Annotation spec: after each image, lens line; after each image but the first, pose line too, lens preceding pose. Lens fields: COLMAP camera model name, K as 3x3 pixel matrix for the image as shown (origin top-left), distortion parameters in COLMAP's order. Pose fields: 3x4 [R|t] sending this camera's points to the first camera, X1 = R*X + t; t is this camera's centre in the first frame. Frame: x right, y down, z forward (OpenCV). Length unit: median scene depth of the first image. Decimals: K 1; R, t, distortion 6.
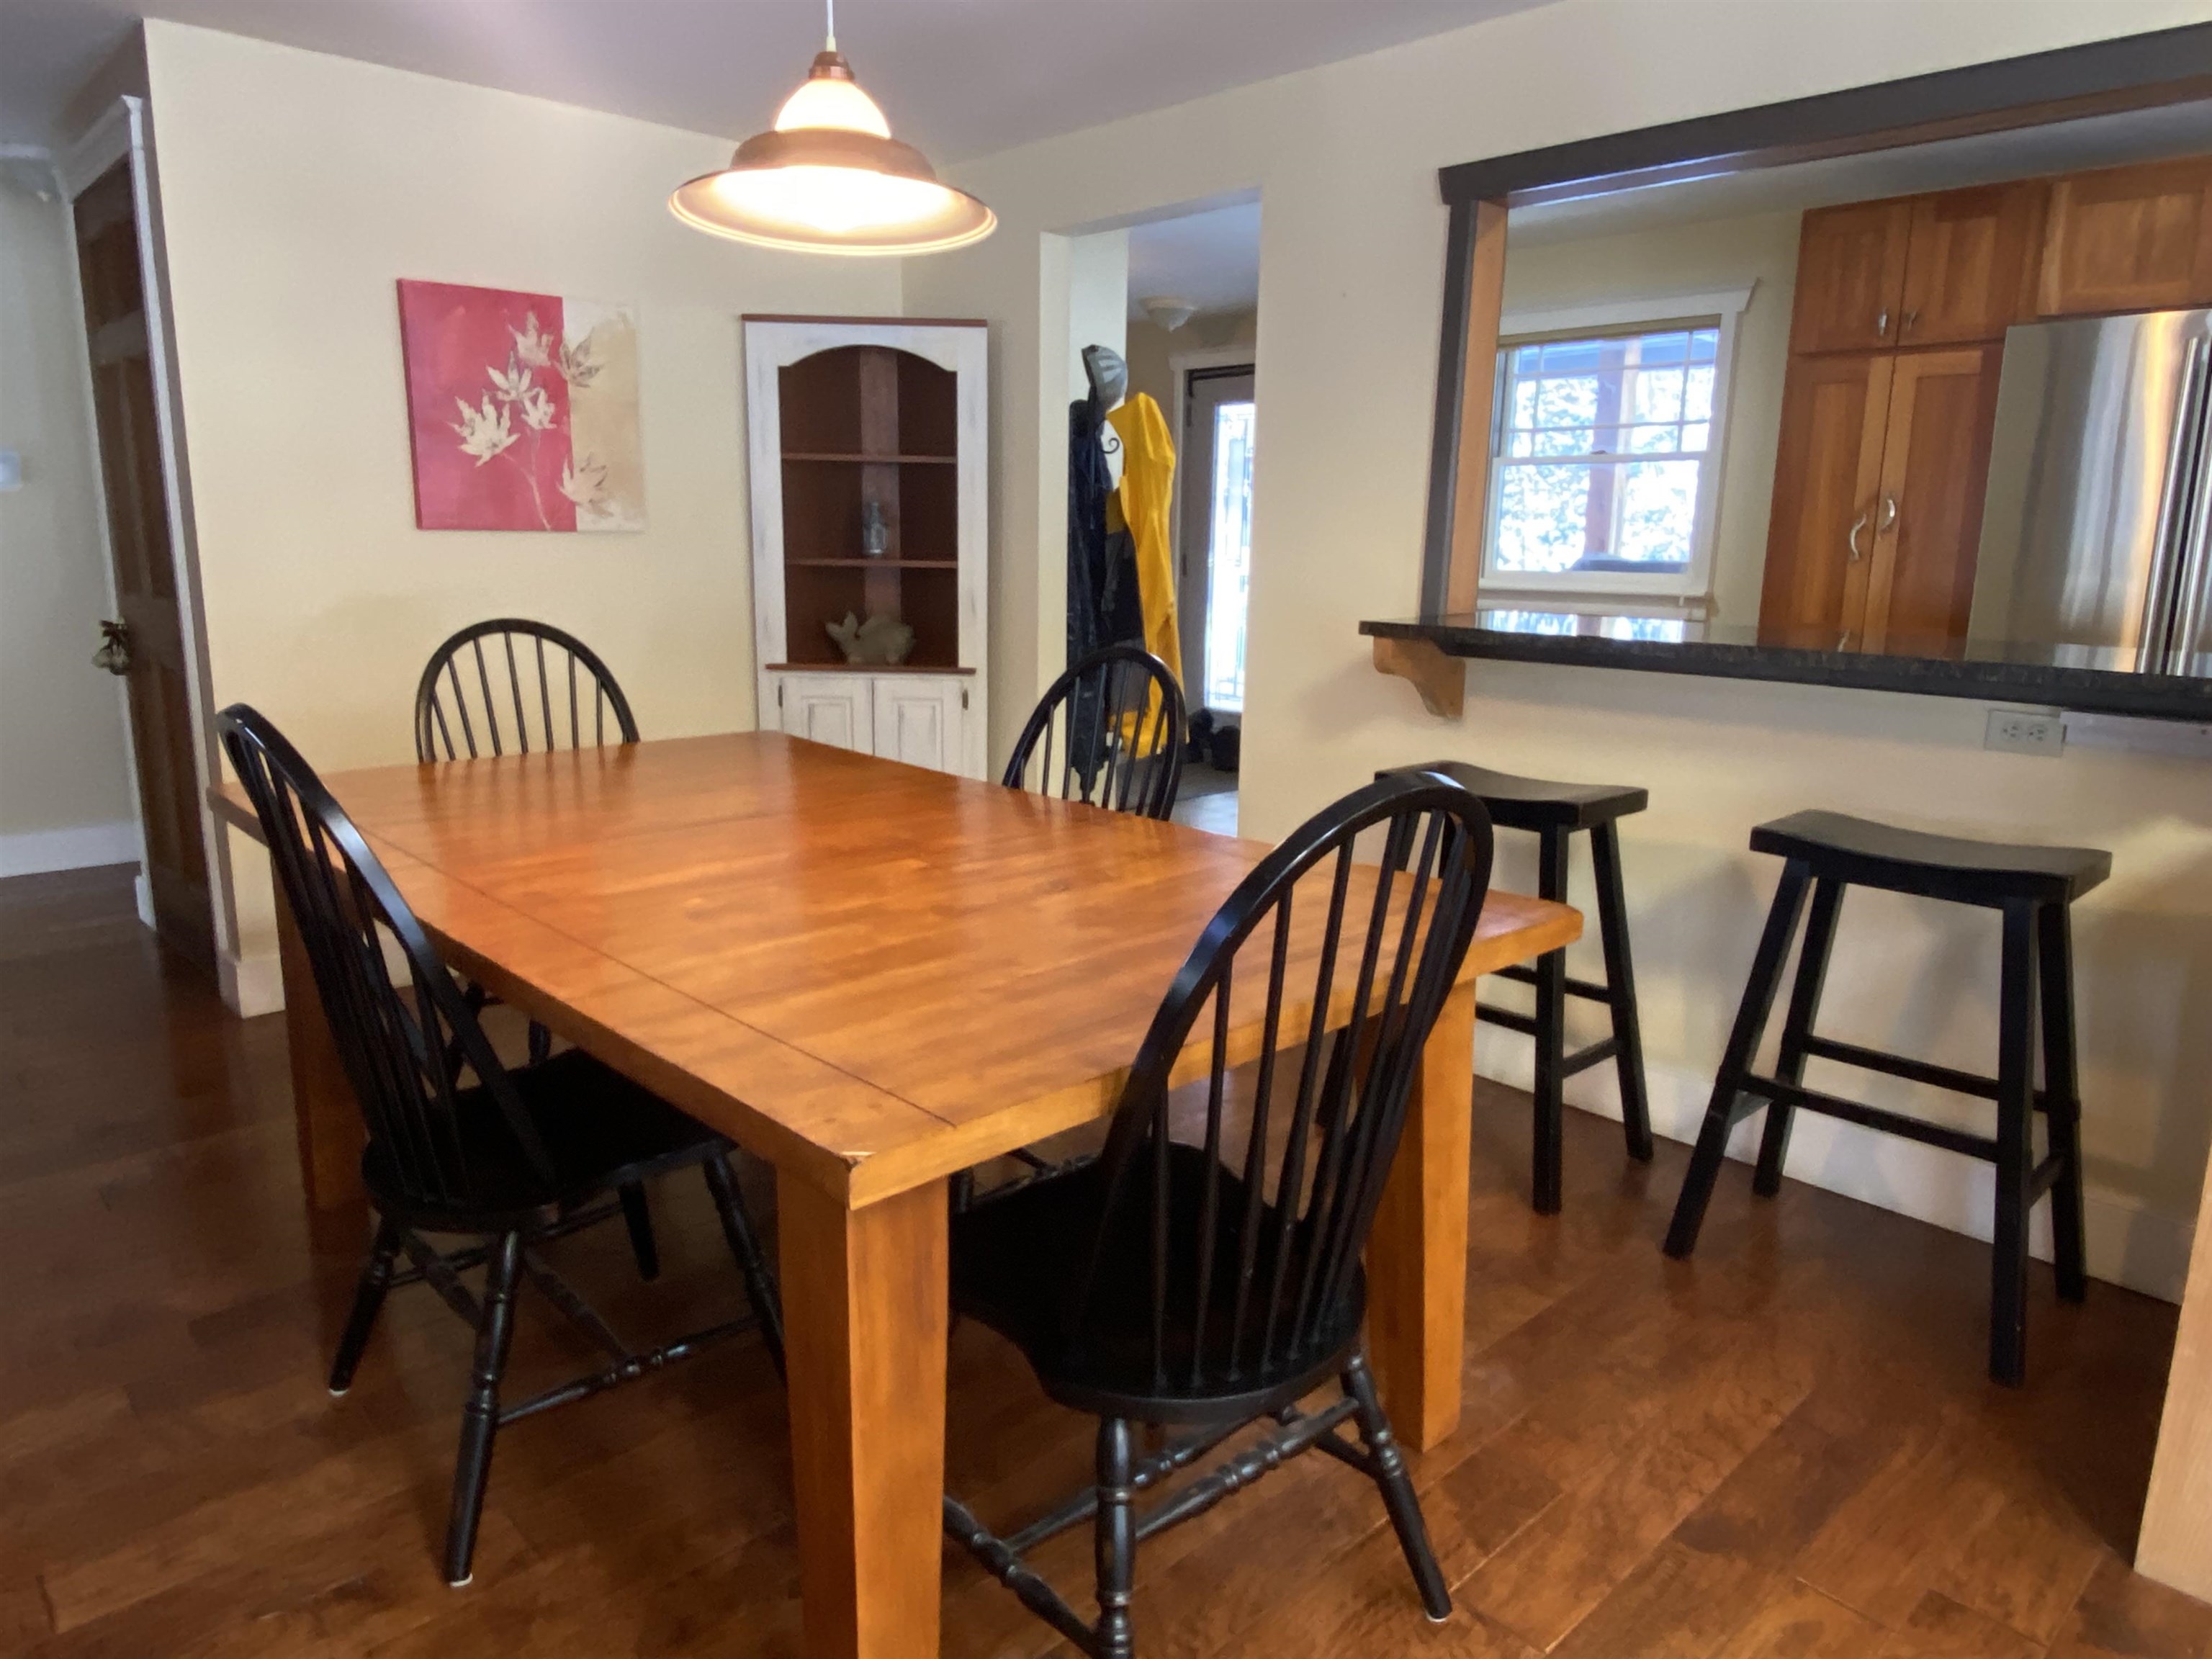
lens RADIAL K [[1424.3, 0, 1106.0], [0, 1424.3, 829.5], [0, 0, 1]] dist [0.001422, -0.000851]
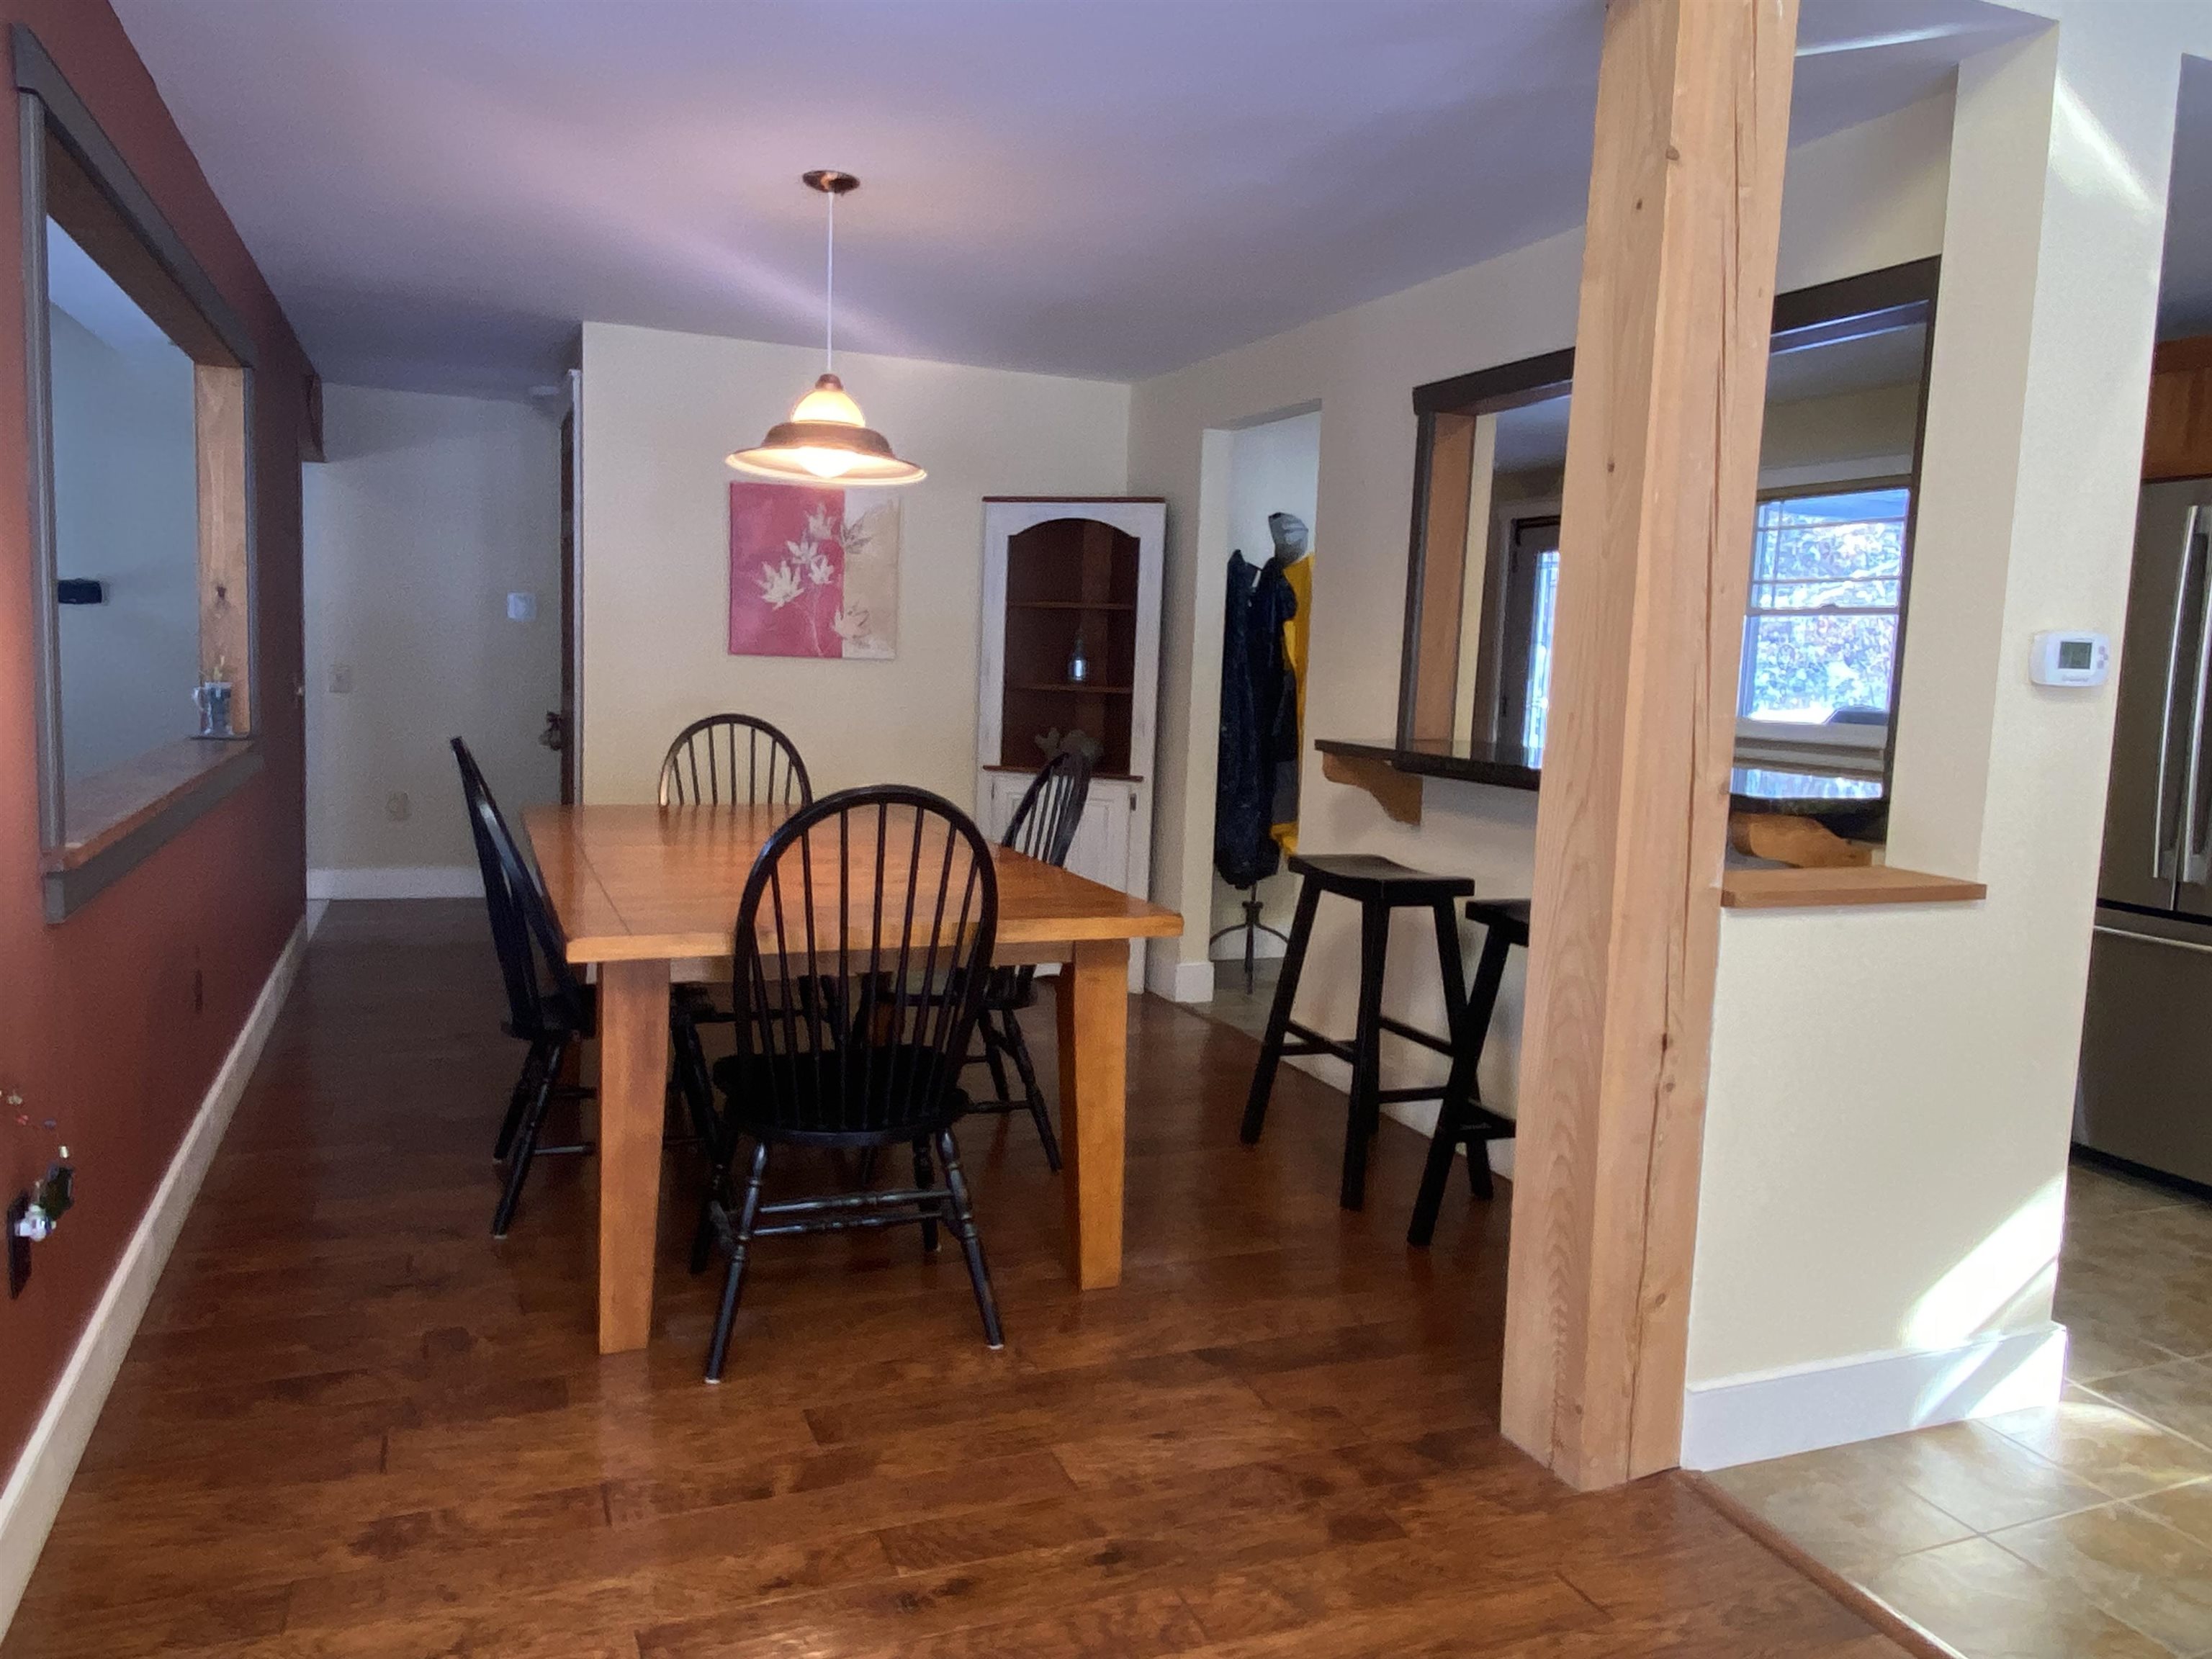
lens RADIAL K [[1592.9, 0, 1106.0], [0, 1592.9, 829.5], [0, 0, 1]] dist [0.008306, 0.001564]
pose [[0.928121, 0.060146, -0.367387, 0.439495], [-0.099073, 0.991180, -0.088016, 0.061340], [0.358852, 0.118087, 0.925894, -0.295423]]
